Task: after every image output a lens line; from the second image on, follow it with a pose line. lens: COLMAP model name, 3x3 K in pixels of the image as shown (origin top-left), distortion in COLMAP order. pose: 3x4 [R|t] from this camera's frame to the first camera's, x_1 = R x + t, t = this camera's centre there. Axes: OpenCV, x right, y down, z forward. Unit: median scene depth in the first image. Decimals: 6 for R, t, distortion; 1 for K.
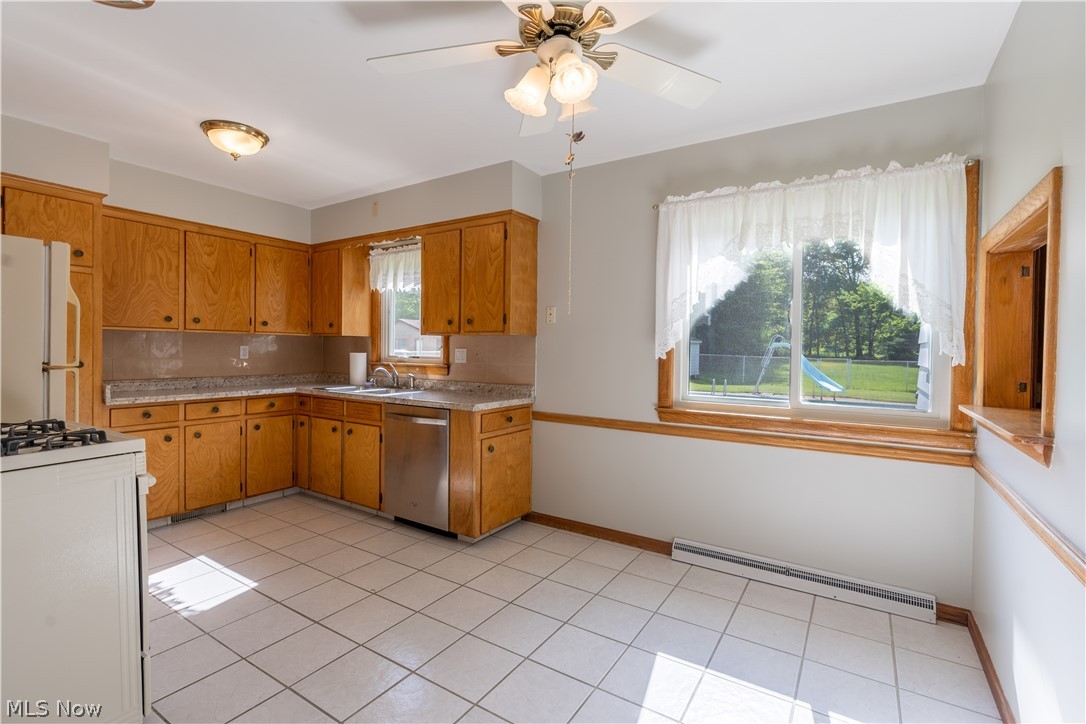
lens RADIAL K [[489.9, 0, 543.0], [0, 489.9, 362.0], [0, 0, 1]] dist [-0.010524, -0.000116]
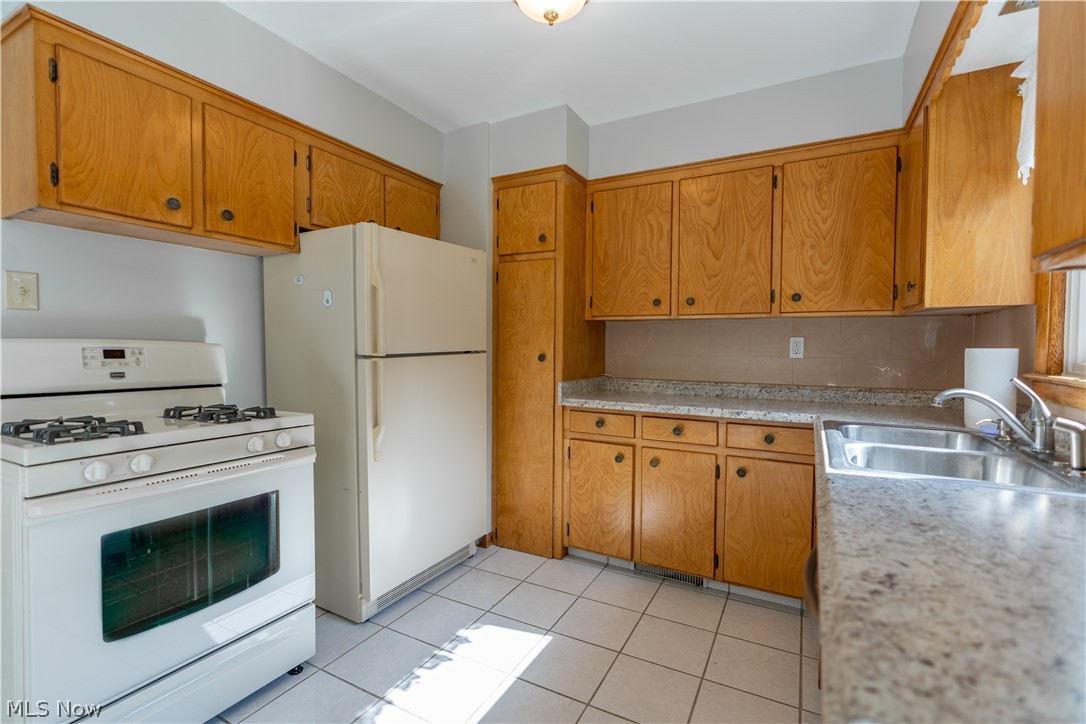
lens RADIAL K [[489.9, 0, 543.0], [0, 489.9, 362.0], [0, 0, 1]] dist [-0.010524, -0.000116]
pose [[0.079920, 0.019756, -0.996606, -0.015886], [-0.032522, 0.999323, 0.017202, -0.002679], [0.996271, 0.031036, 0.080508, 0.727523]]
